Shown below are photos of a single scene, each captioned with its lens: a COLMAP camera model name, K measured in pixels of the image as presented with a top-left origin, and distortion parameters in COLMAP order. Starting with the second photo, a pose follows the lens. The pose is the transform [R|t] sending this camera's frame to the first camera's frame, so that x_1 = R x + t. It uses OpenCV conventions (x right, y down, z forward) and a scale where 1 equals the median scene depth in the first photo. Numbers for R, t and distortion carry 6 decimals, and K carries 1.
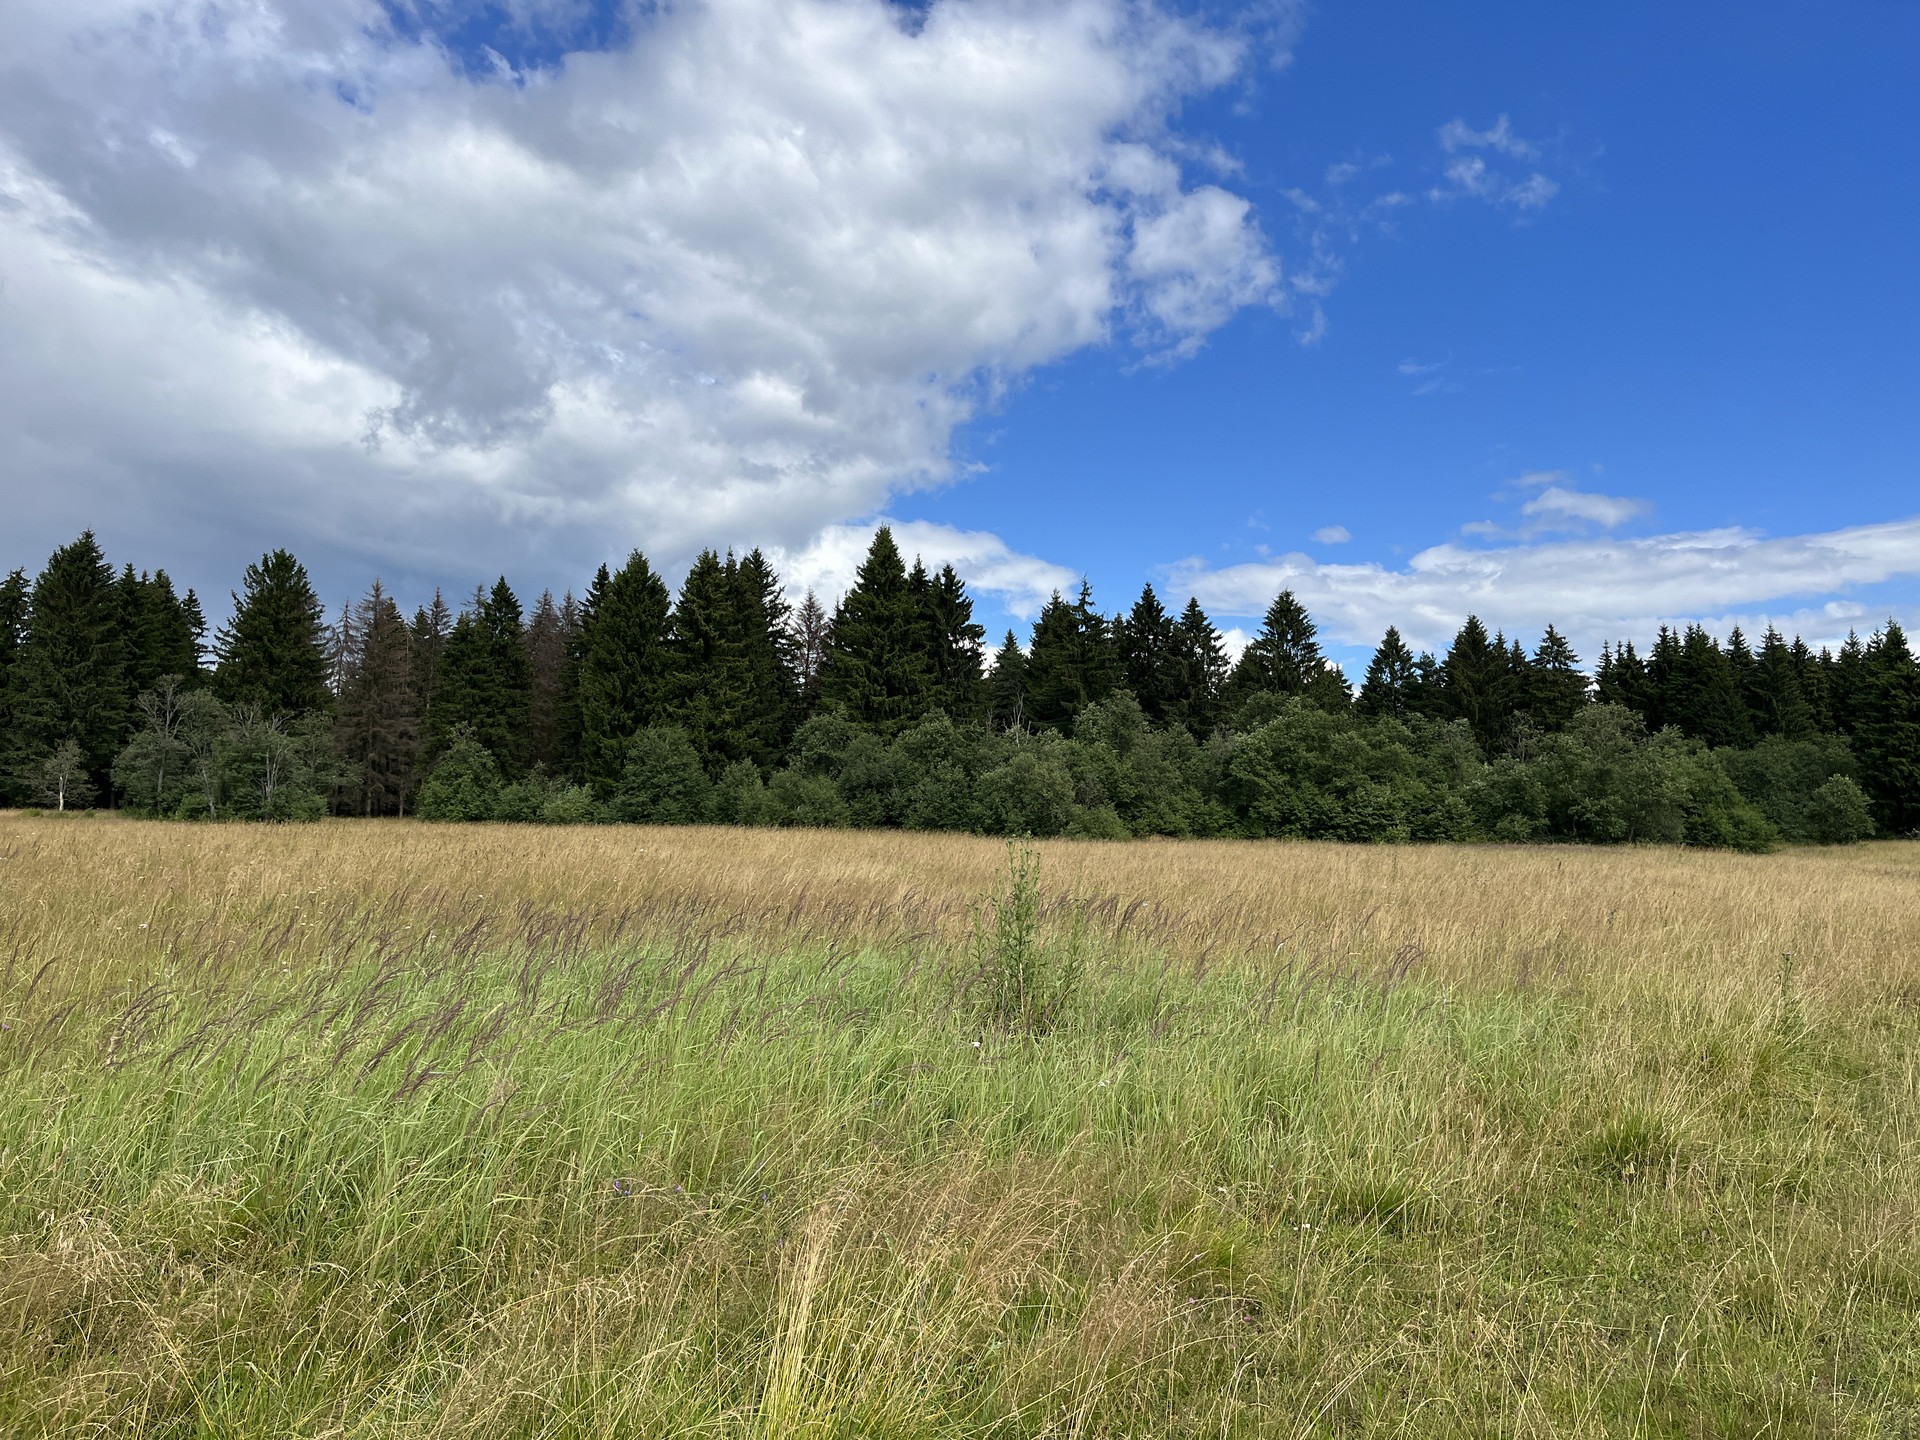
lens RADIAL K [[1436.7, 0, 959.1], [0, 1436.7, 716.6], [0, 0, 1]] dist [0.061826, -0.083884]
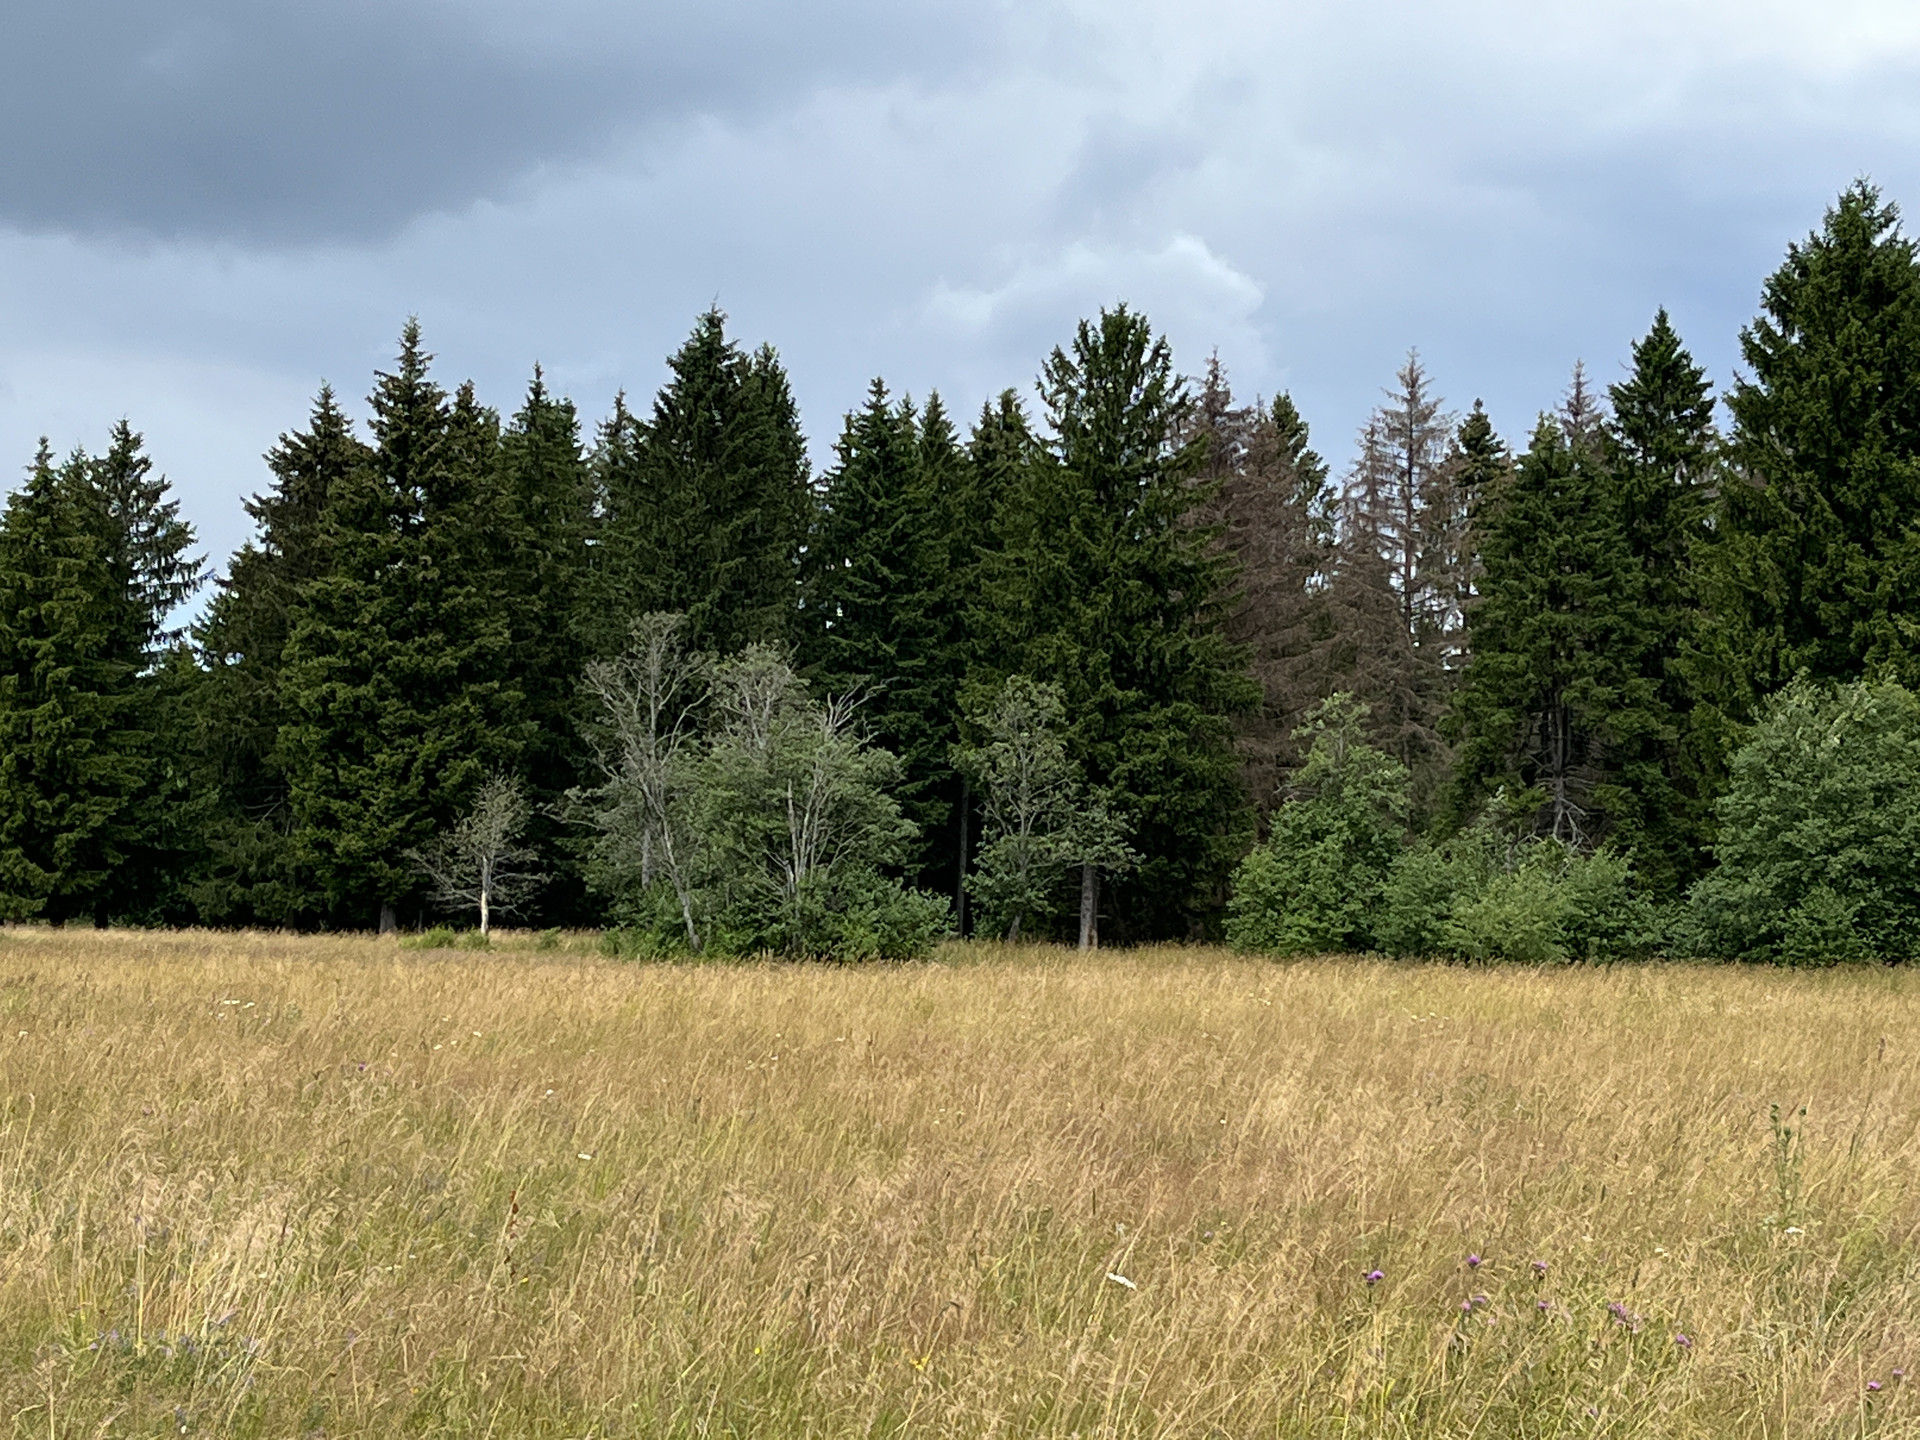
lens RADIAL K [[3579.9, 0, 926.4], [0, 3579.9, 757.7], [0, 0, 1]] dist [0.103450, 0.000000]
pose [[0.791684, -0.037106, -0.609803, 0.135748], [0.047218, 0.998884, 0.000520, 0.013773], [0.609103, -0.029206, 0.792553, 0.171084]]
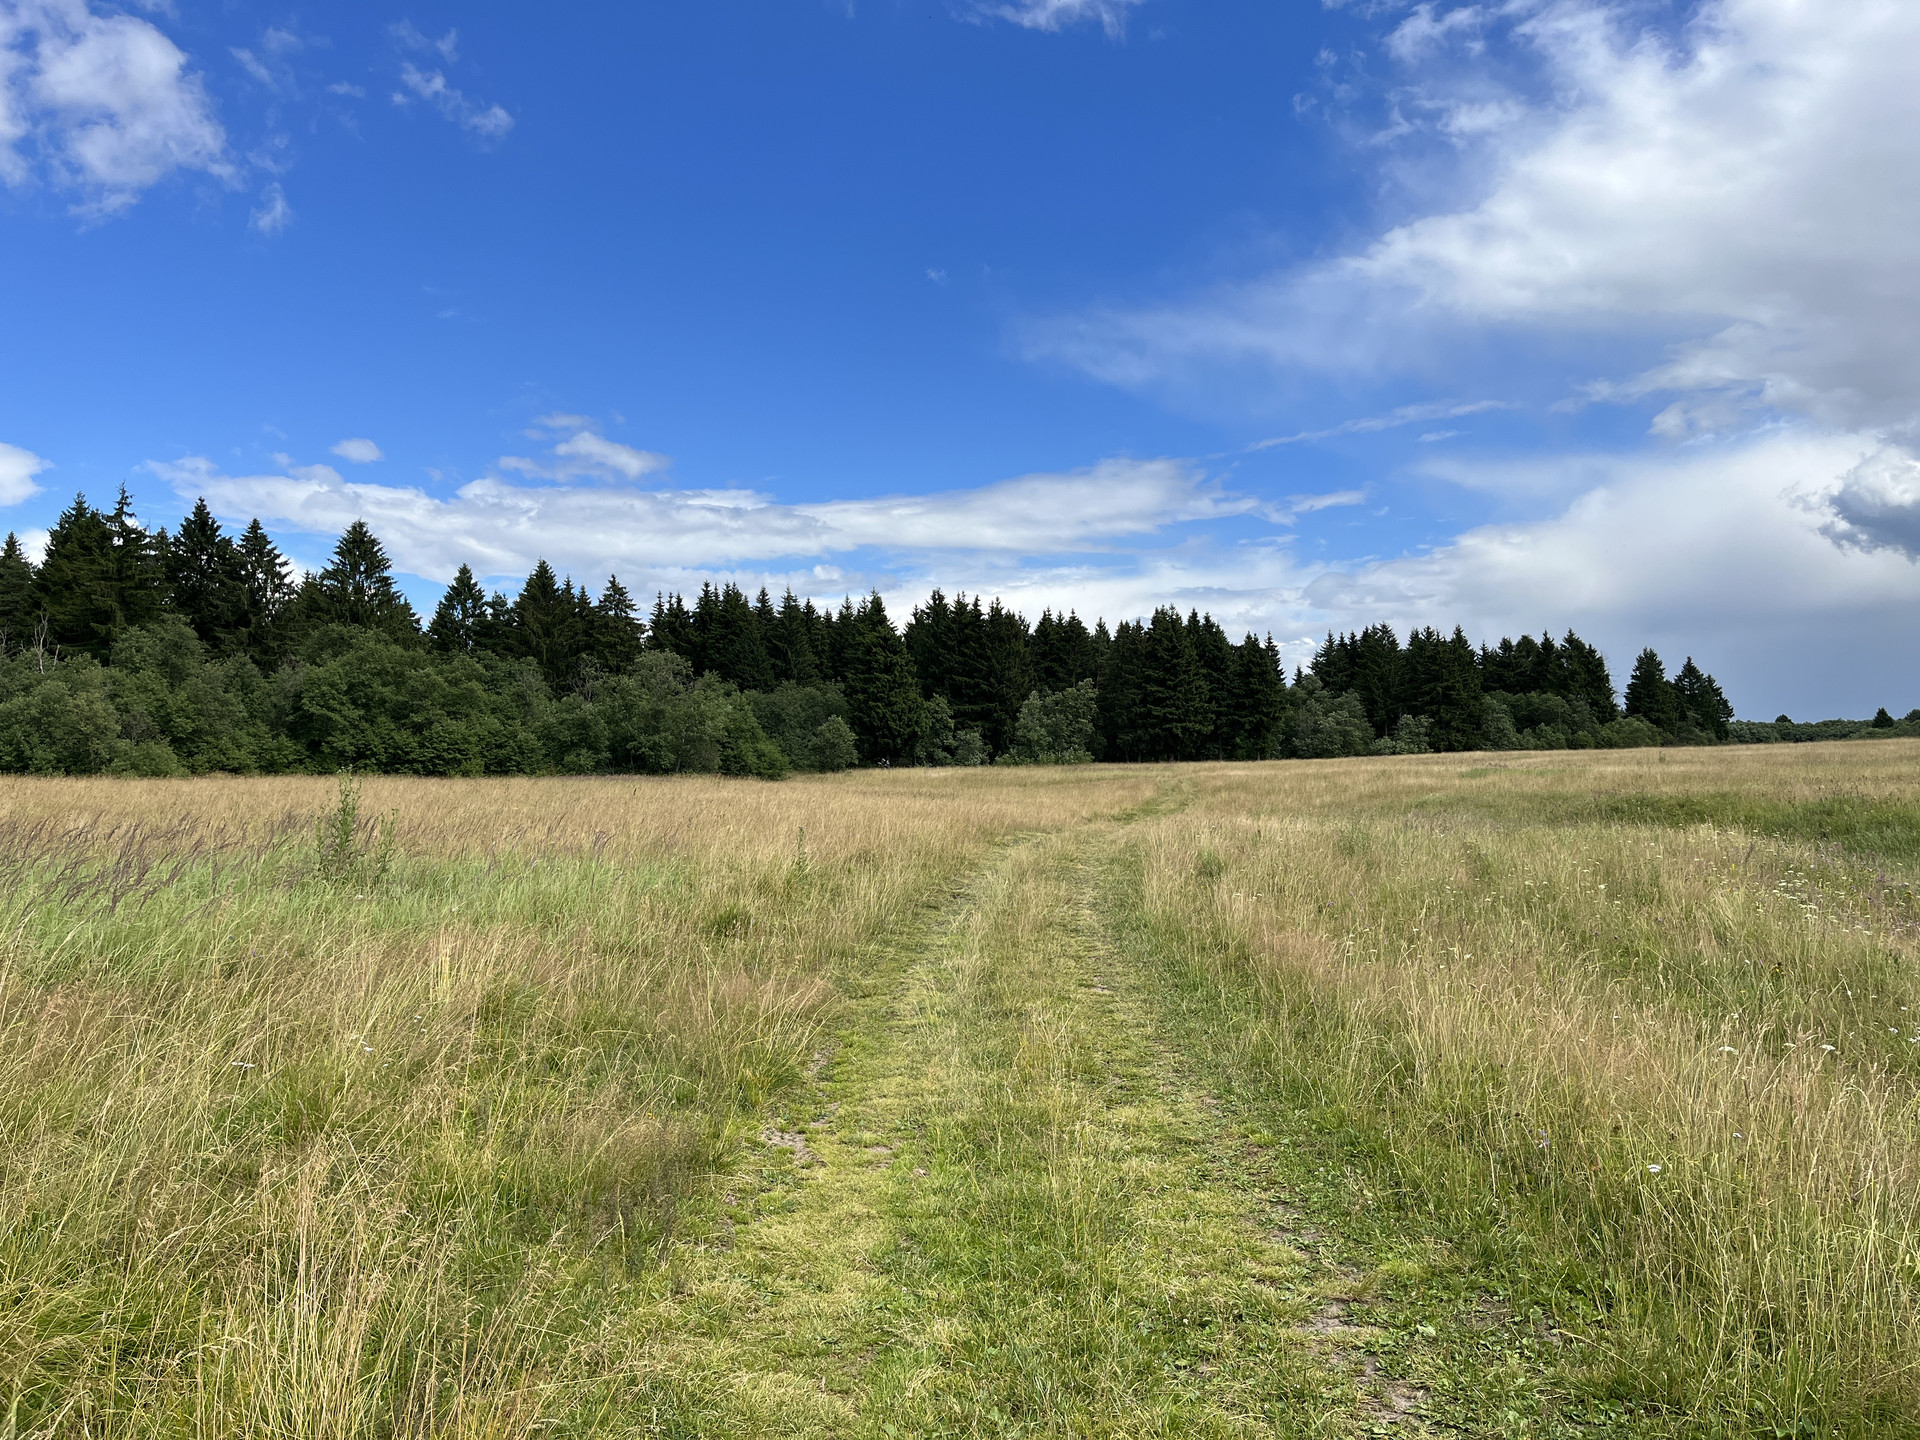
lens RADIAL K [[1436.7, 0, 948.8], [0, 1436.7, 720.3], [0, 0, 1]] dist [0.061826, -0.083884]
pose [[0.811812, 0.010329, 0.583828, -0.024663], [-0.038130, 0.998647, 0.035351, -0.002810], [-0.582673, -0.050959, 0.811107, -0.041566]]
